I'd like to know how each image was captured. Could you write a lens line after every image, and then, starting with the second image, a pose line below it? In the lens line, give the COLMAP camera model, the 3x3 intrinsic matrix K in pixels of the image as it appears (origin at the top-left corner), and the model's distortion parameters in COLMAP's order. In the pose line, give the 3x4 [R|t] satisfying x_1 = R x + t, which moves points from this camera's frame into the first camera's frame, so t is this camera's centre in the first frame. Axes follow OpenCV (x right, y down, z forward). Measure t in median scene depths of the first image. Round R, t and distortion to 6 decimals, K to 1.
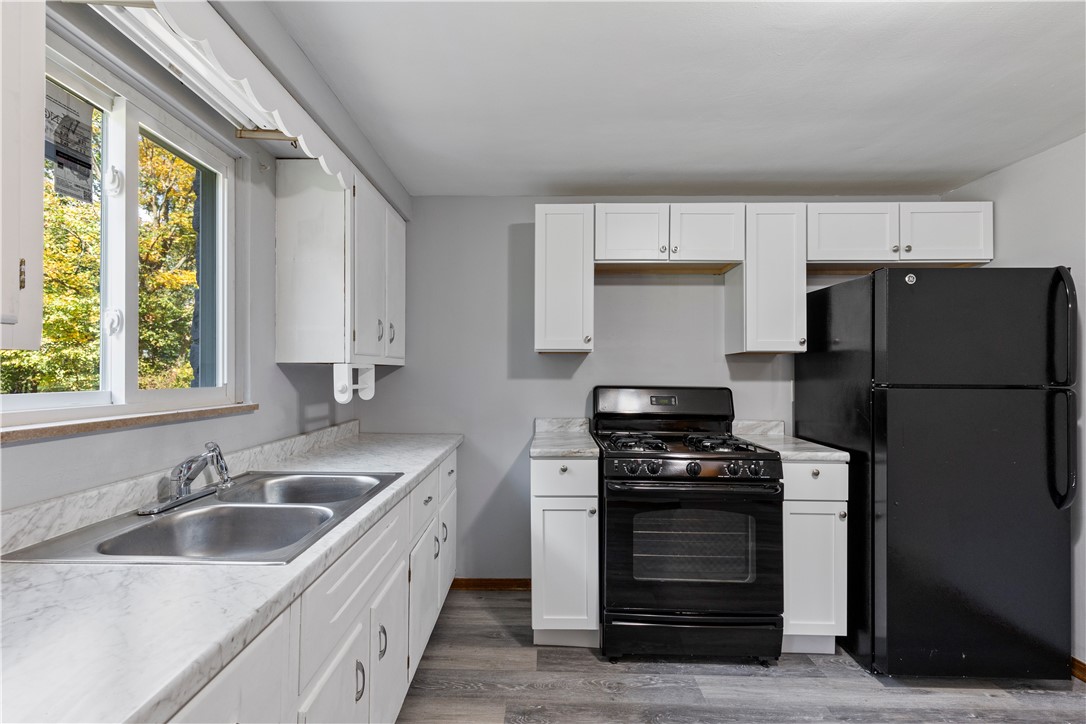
lens RADIAL K [[490.7, 0, 541.3], [0, 490.7, 368.0], [0, 0, 1]] dist [0.006946, -0.000298]
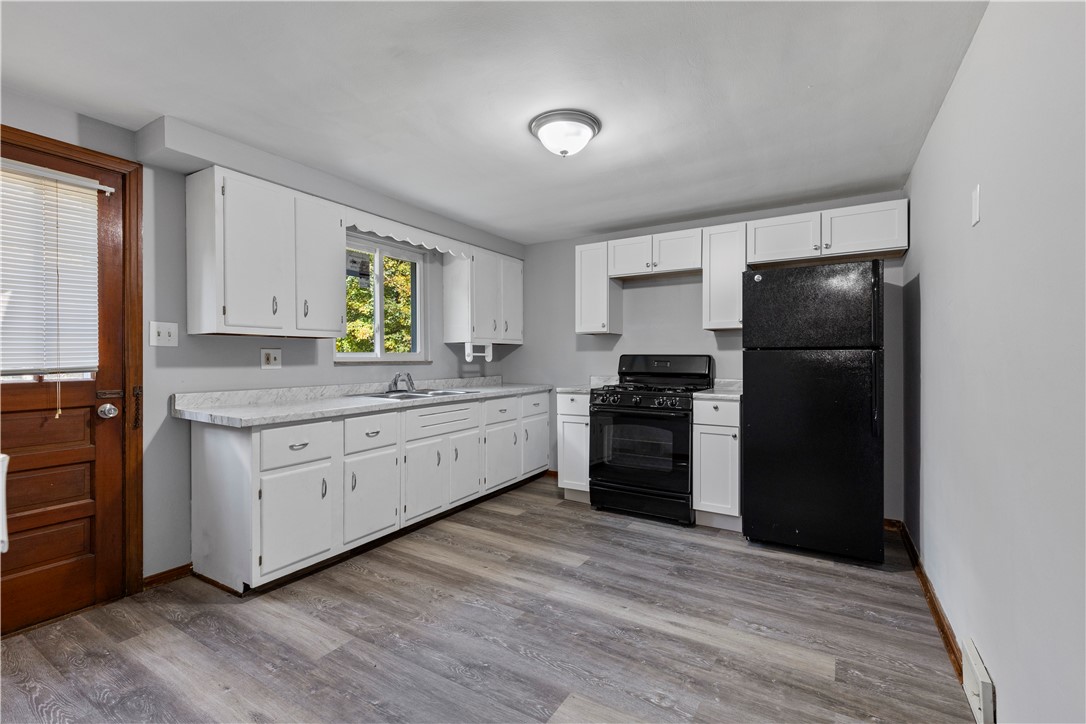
lens RADIAL K [[483.7, 0, 537.1], [0, 483.7, 361.4], [0, 0, 1]] dist [0.004381, -0.000188]
pose [[0.856995, -0.001719, -0.515322, 0.837439], [0.009851, 0.999866, 0.013048, 0.043924], [0.515231, -0.016258, 0.856897, -0.564444]]
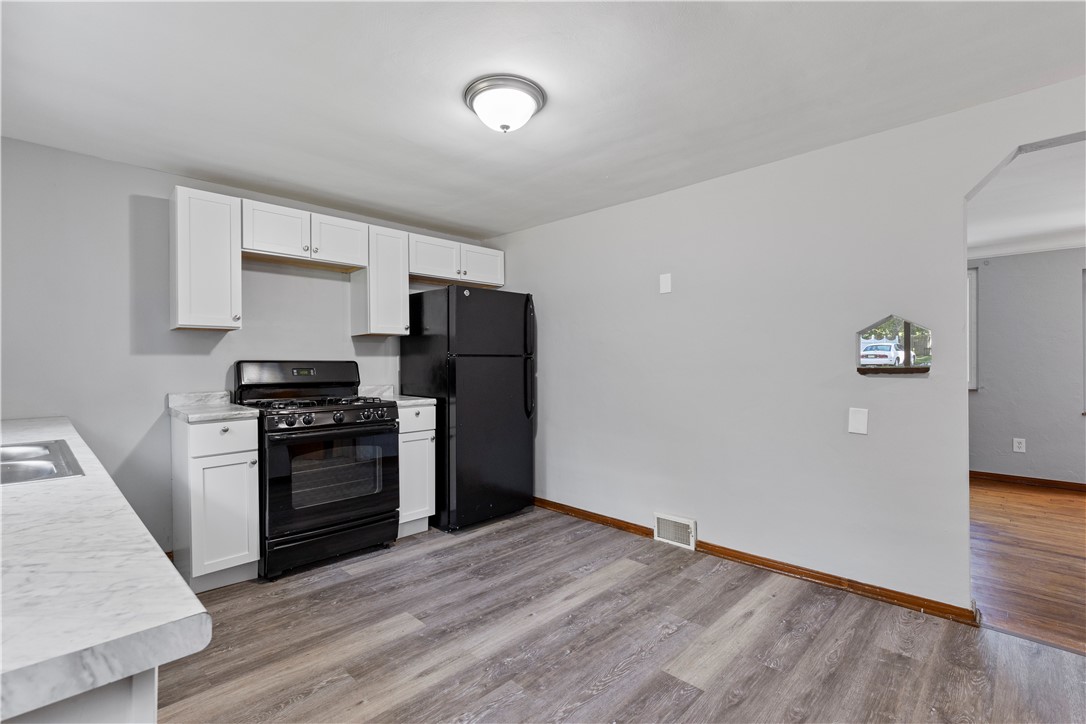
lens RADIAL K [[486.1, 0, 540.2], [0, 486.1, 361.8], [0, 0, 1]] dist [0.004919, -0.001756]
pose [[0.697507, -0.009565, 0.716514, -0.253740], [0.002865, 0.999940, 0.010560, 0.037181], [-0.716572, -0.005313, 0.697493, -0.321596]]
